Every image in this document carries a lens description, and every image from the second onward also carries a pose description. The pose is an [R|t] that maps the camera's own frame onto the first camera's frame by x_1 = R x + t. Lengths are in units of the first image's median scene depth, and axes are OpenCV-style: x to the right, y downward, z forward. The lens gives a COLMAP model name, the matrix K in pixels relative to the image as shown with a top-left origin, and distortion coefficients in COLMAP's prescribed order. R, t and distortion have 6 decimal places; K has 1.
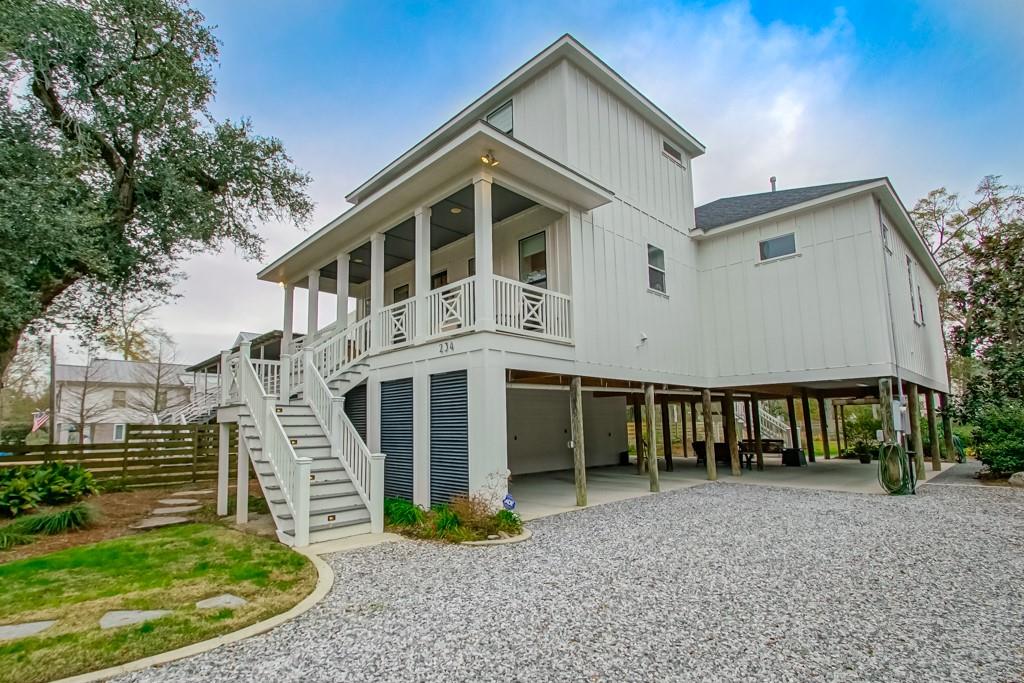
lens RADIAL K [[490.9, 0, 509.2], [0, 490.9, 358.2], [0, 0, 1]] dist [0.002071, -0.009590]
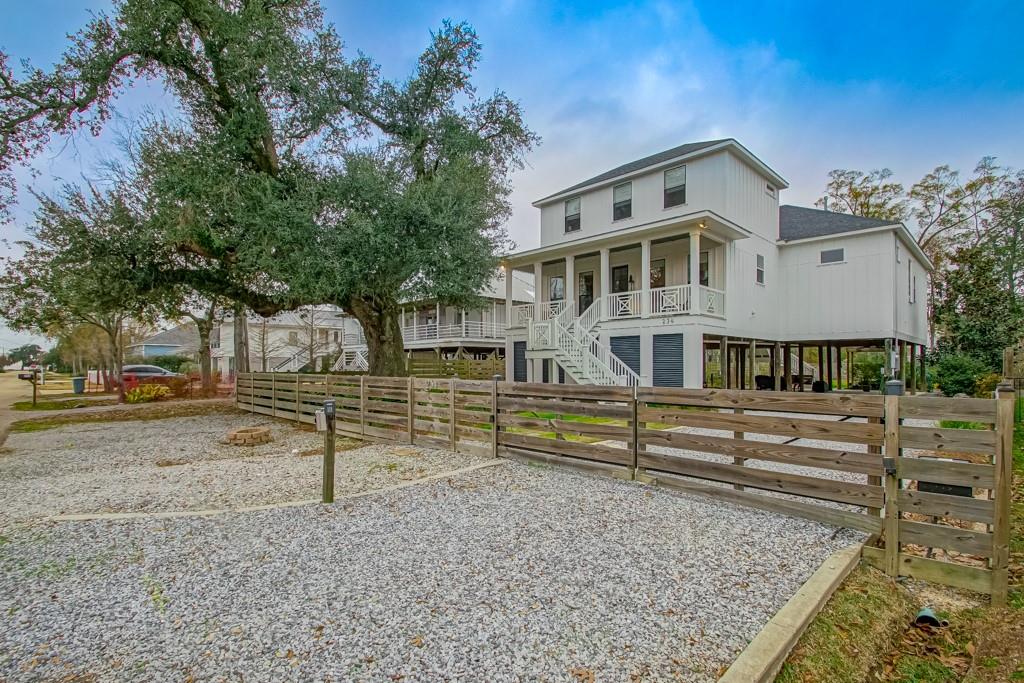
lens RADIAL K [[489.8, 0, 513.7], [0, 489.8, 359.3], [0, 0, 1]] dist [-0.023764, -0.000275]
pose [[0.999842, 0.013695, 0.011306, -0.465714], [-0.015009, 0.991949, 0.125748, -0.065033], [-0.009493, -0.125898, 0.991998, -0.556500]]
